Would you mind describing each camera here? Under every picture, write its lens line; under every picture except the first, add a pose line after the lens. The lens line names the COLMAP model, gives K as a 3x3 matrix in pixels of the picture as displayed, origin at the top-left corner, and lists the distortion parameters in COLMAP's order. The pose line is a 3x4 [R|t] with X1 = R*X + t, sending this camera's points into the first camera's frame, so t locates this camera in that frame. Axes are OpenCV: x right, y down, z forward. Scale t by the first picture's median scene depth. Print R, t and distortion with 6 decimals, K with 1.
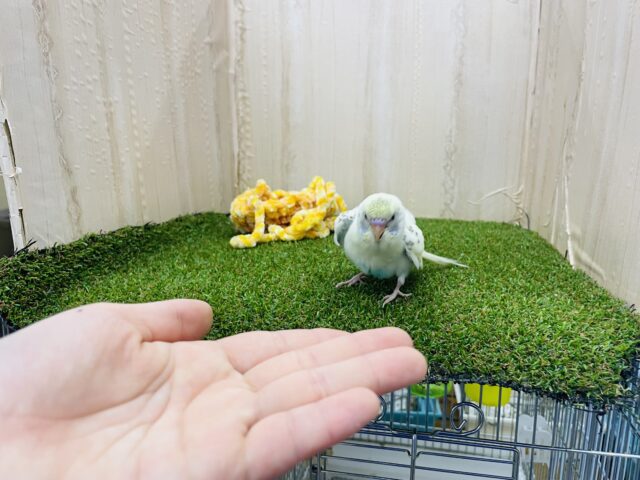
lens RADIAL K [[505.6, 0, 328.4], [0, 505.6, 226.5], [0, 0, 1]] dist [0.061398, -0.115146]
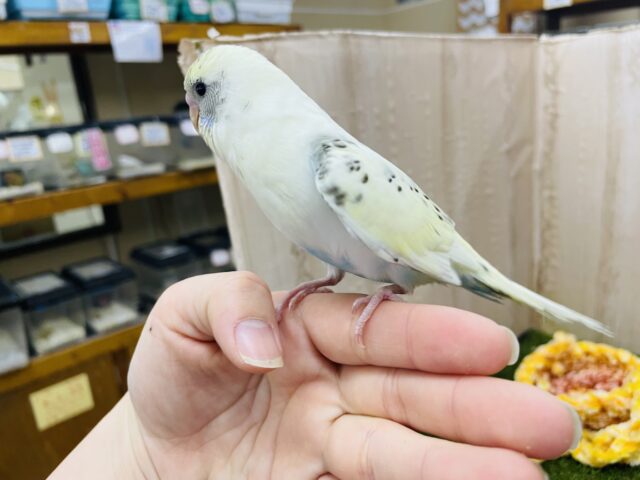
lens RADIAL K [[505.6, 0, 324.2], [0, 505.6, 238.7], [0, 0, 1]] dist [0.061398, -0.115146]
pose [[0.811626, 0.083233, -0.578218, 0.020465], [0.005373, 0.988692, 0.149861, -0.448504], [0.584153, -0.124738, 0.802001, 0.192361]]
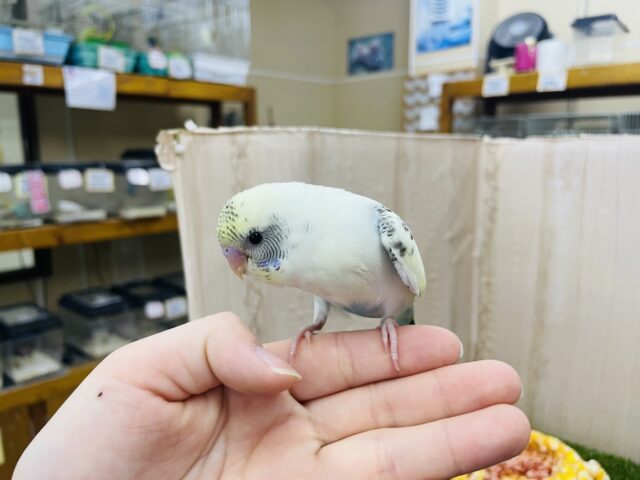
lens RADIAL K [[505.6, 0, 312.7], [0, 505.6, 243.1], [0, 0, 1]] dist [0.061398, -0.115146]
pose [[0.858611, 0.083011, -0.505862, 0.010768], [-0.068418, 0.996530, 0.047401, -0.492486], [0.508041, -0.006089, 0.861311, 0.158280]]
